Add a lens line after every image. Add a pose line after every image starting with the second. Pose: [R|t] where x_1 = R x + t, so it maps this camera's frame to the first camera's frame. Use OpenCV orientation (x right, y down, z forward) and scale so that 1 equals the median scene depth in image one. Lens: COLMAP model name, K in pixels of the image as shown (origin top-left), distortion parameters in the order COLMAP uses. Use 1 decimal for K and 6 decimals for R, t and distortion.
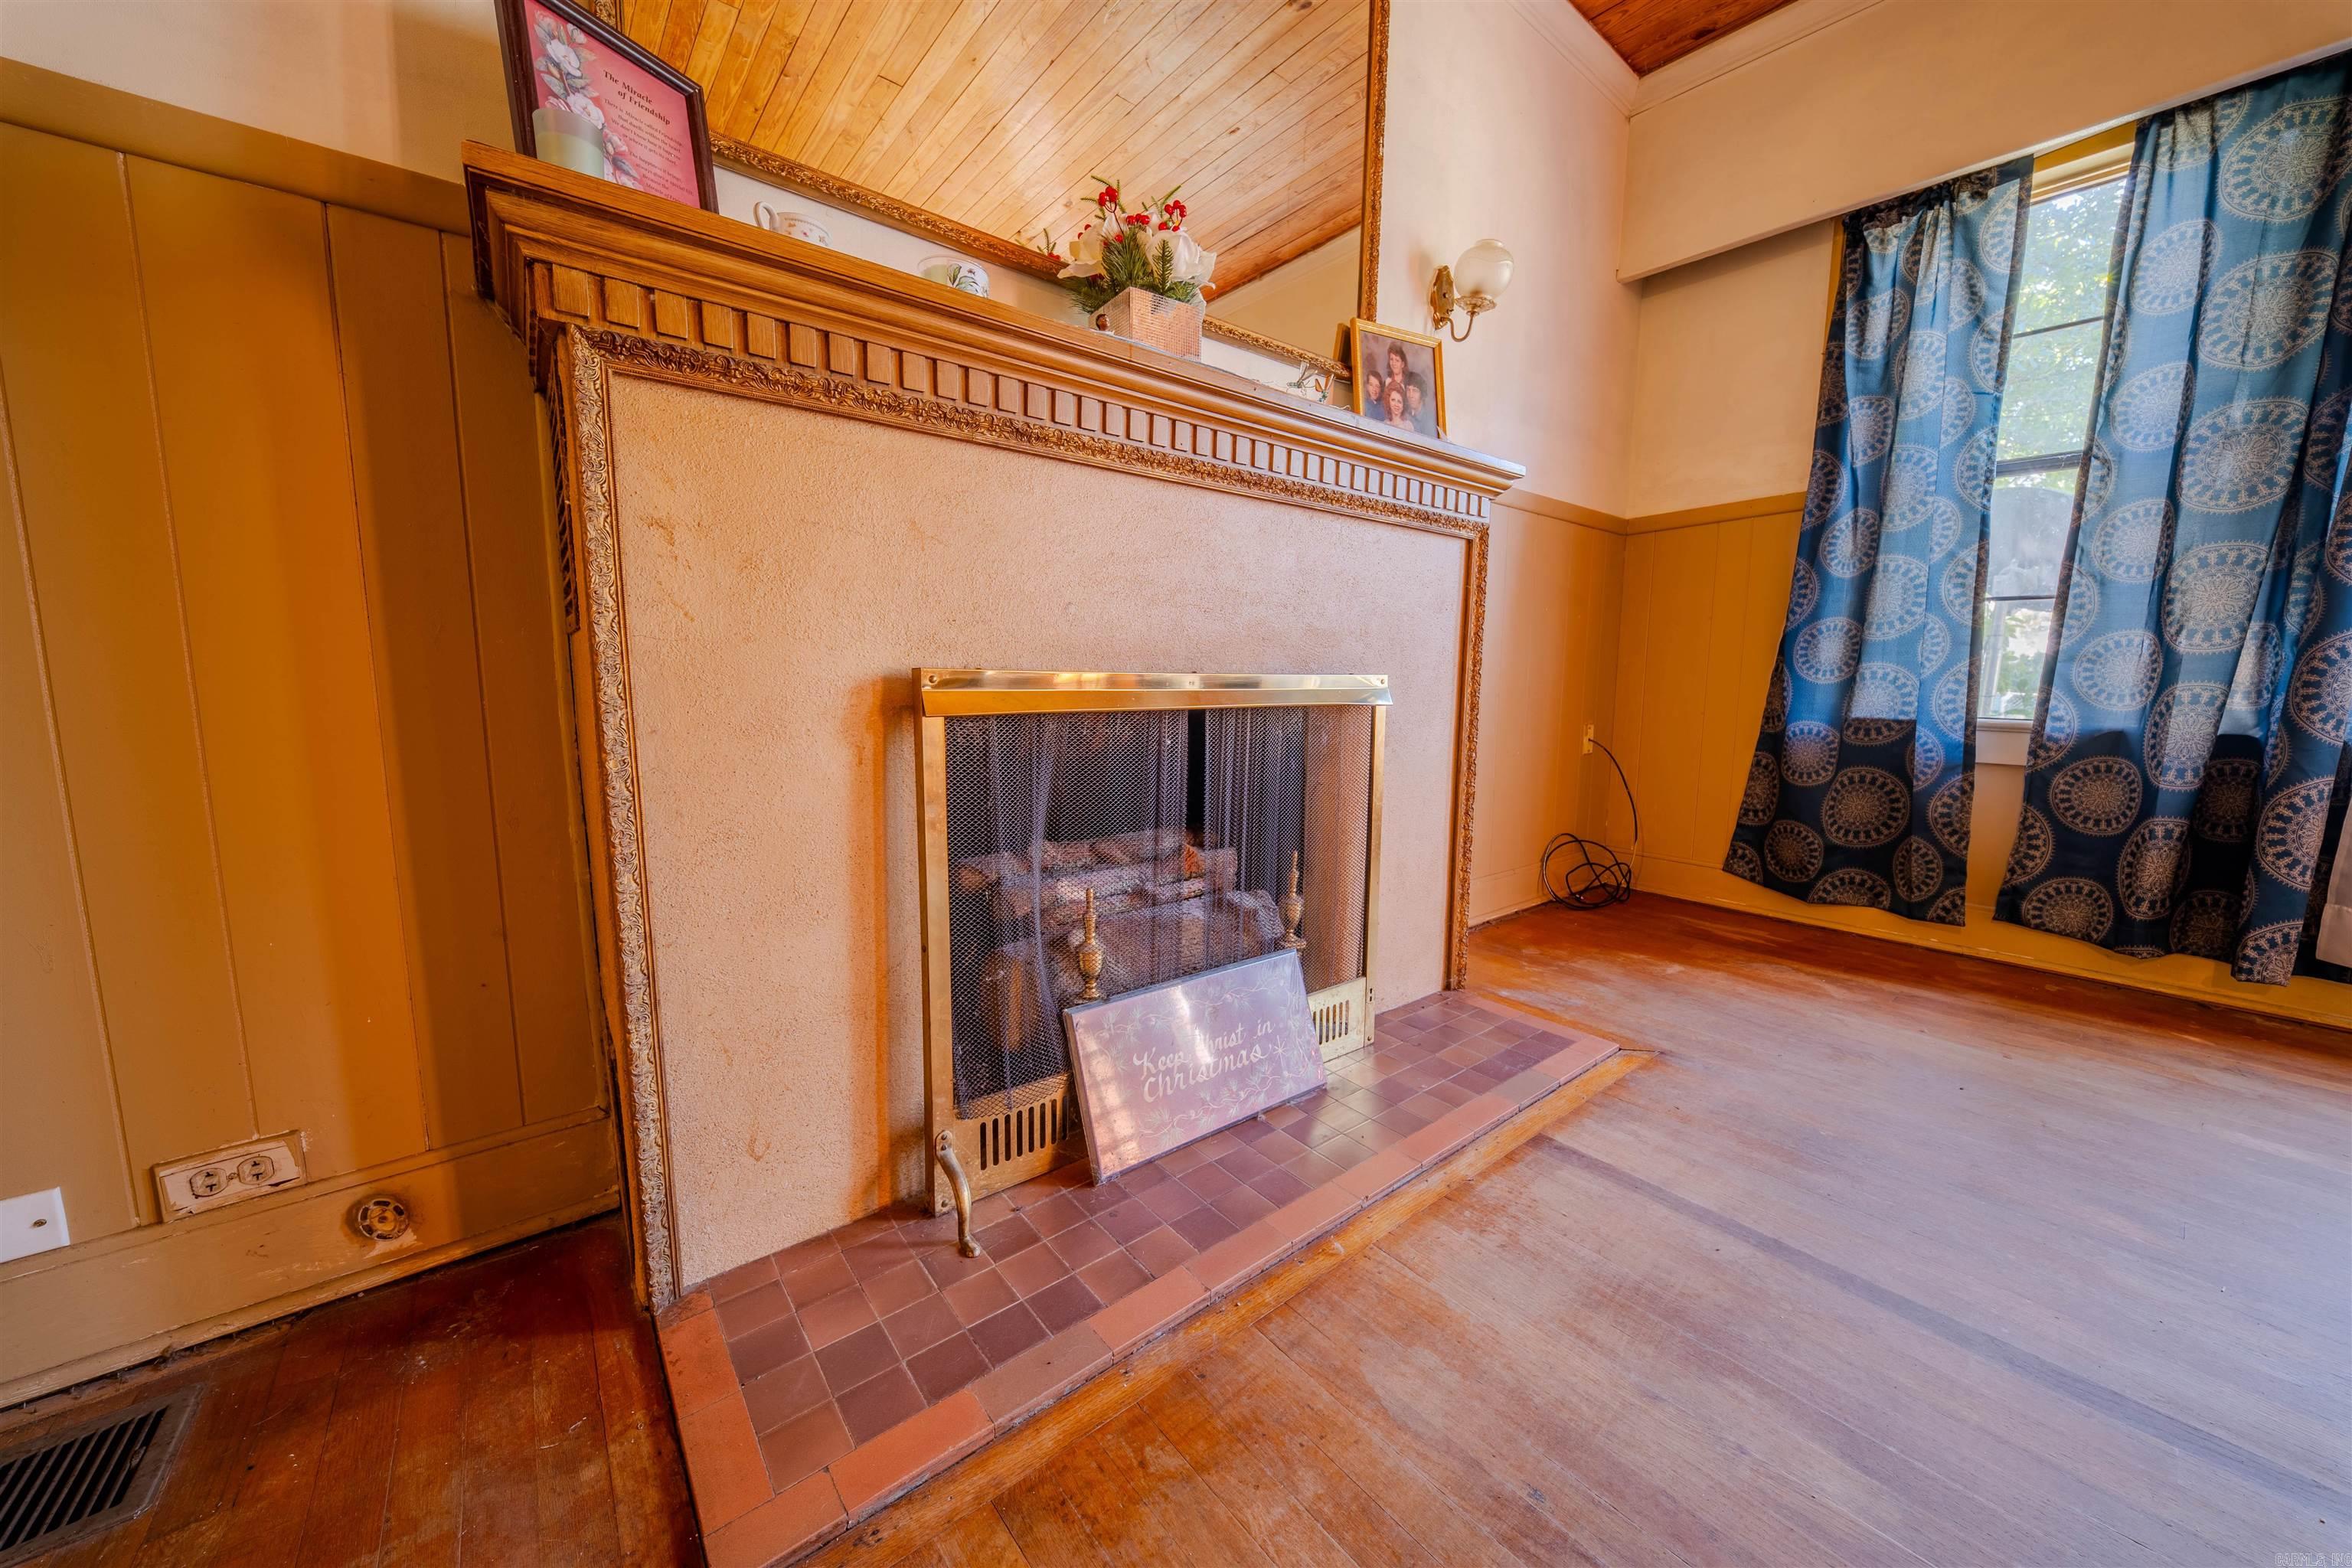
lens RADIAL K [[821.5, 0, 1178.8], [0, 821.5, 779.3], [0, 0, 1]] dist [0.003992, -0.003718]
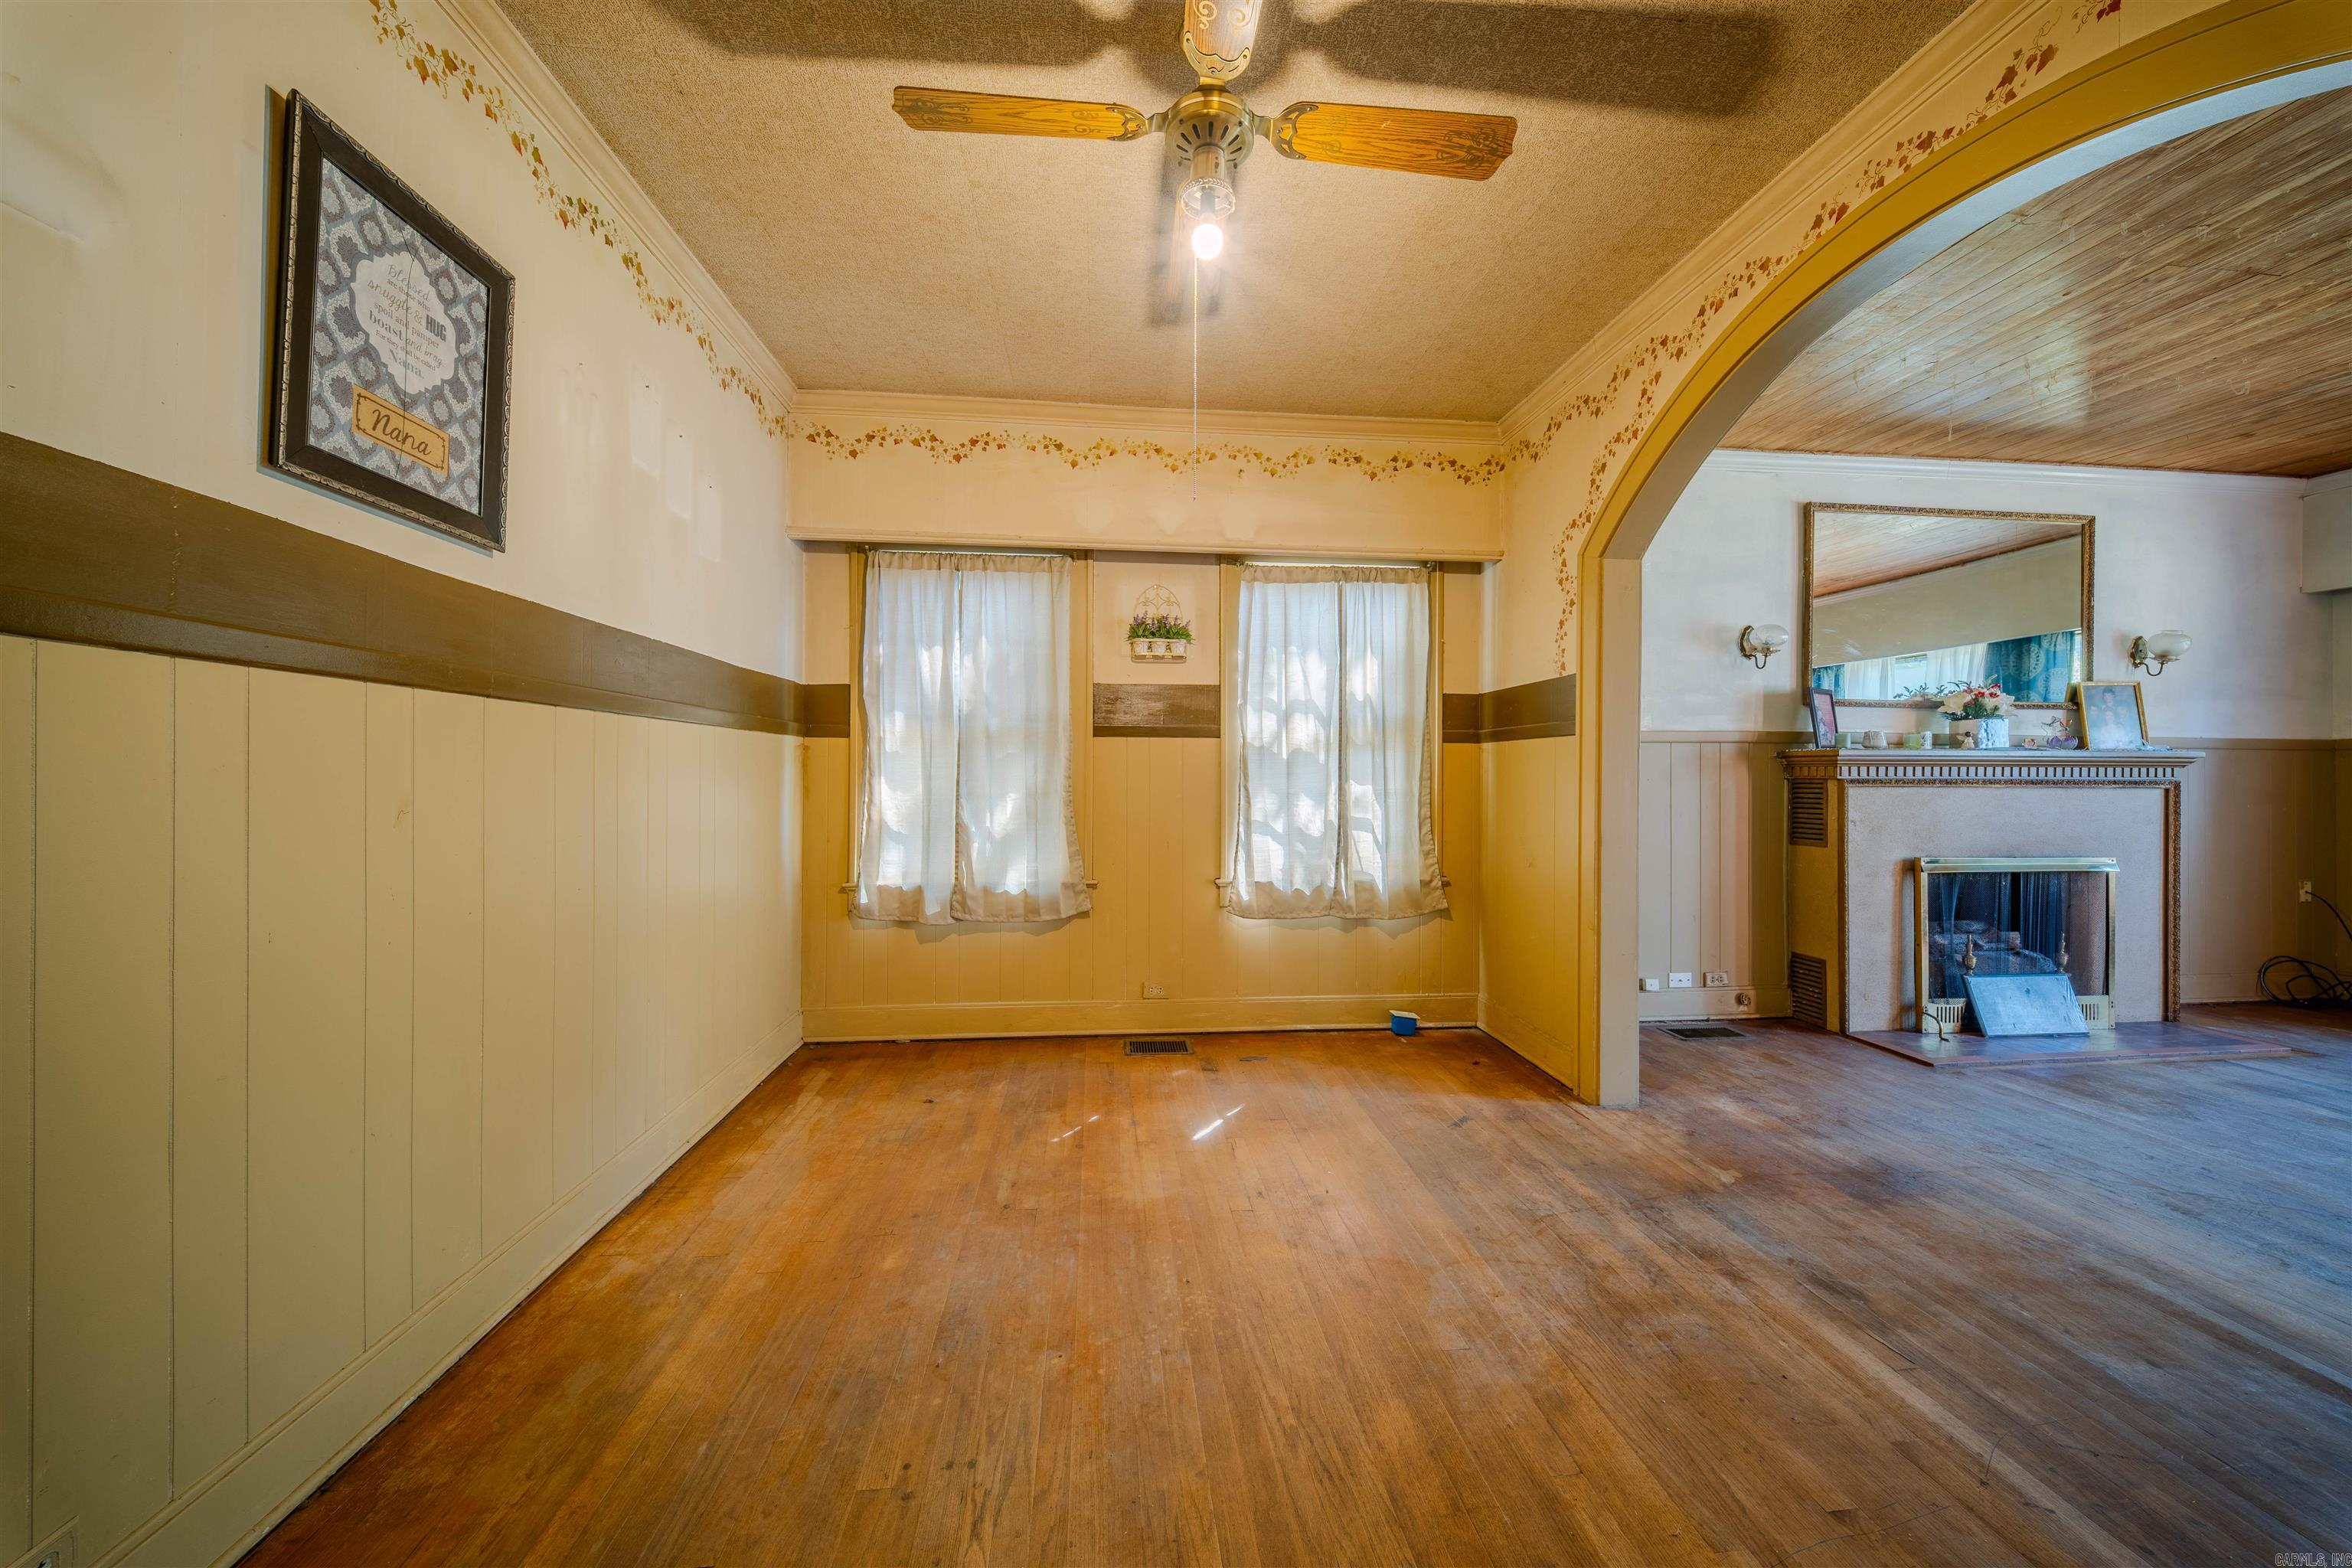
lens RADIAL K [[821.5, 0, 1178.8], [0, 821.5, 779.3], [0, 0, 1]] dist [0.003992, -0.003718]
pose [[0.840365, -0.007614, -0.541968, -0.693984], [-0.063991, 0.991515, -0.113152, 0.079780], [0.538231, 0.129770, 0.832747, -2.320598]]
